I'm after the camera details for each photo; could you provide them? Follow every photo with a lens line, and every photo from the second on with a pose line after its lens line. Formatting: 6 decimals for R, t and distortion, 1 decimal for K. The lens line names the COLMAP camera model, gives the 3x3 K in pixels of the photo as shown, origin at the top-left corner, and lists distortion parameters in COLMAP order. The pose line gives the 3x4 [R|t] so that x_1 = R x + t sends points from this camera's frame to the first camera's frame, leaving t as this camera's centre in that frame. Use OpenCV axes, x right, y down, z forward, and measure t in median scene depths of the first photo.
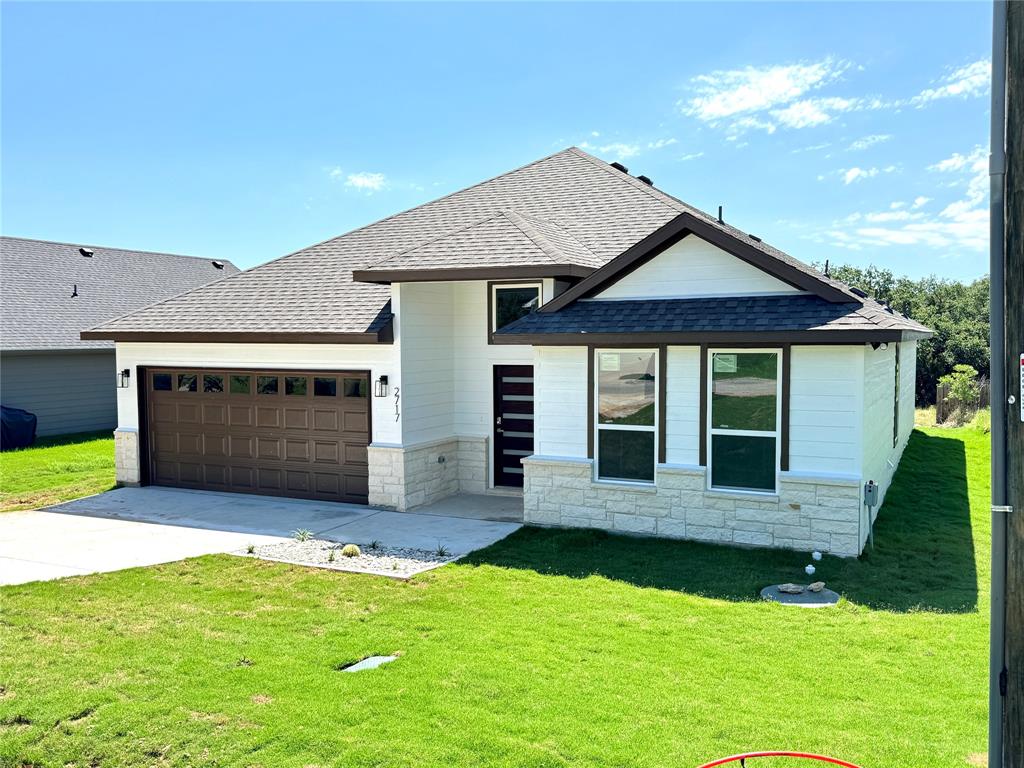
lens RADIAL K [[903.8, 0, 515.3], [0, 903.8, 390.4], [0, 0, 1]] dist [0.099036, -0.006400]
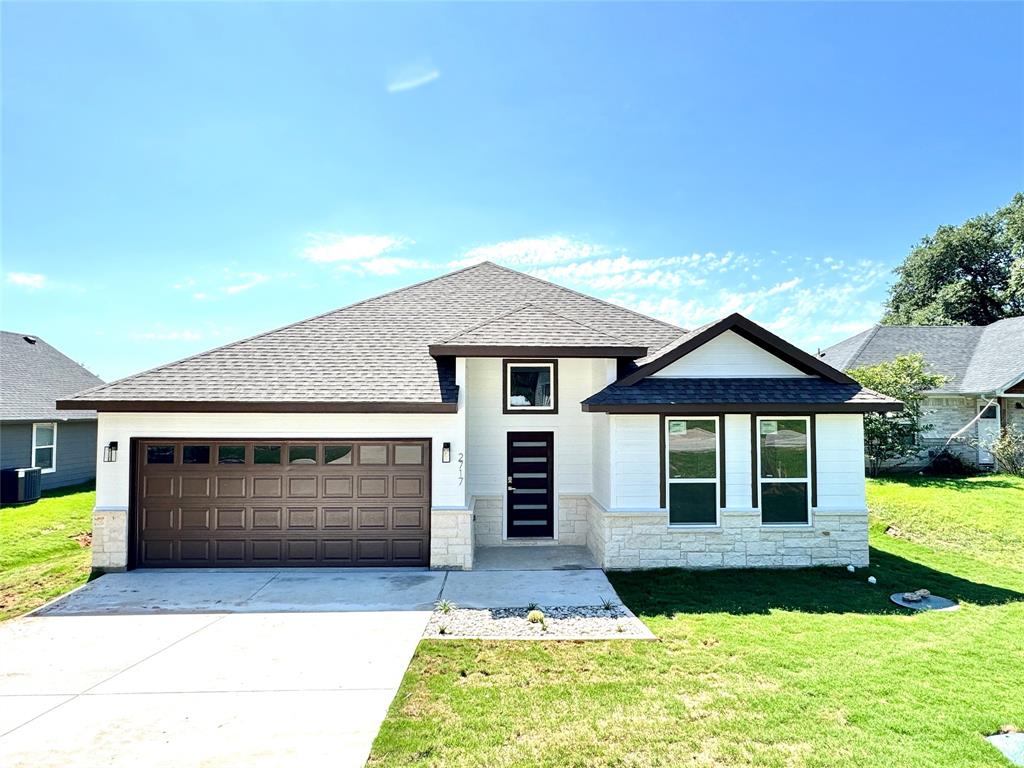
lens RADIAL K [[637.3, 0, 507.1], [0, 637.3, 375.1], [0, 0, 1]] dist [-0.008278, 0.003376]
pose [[0.881063, 0.030454, 0.472018, -0.489011], [0.025135, 0.993501, -0.111015, -0.011325], [-0.472331, 0.109675, 0.874571, 0.328276]]
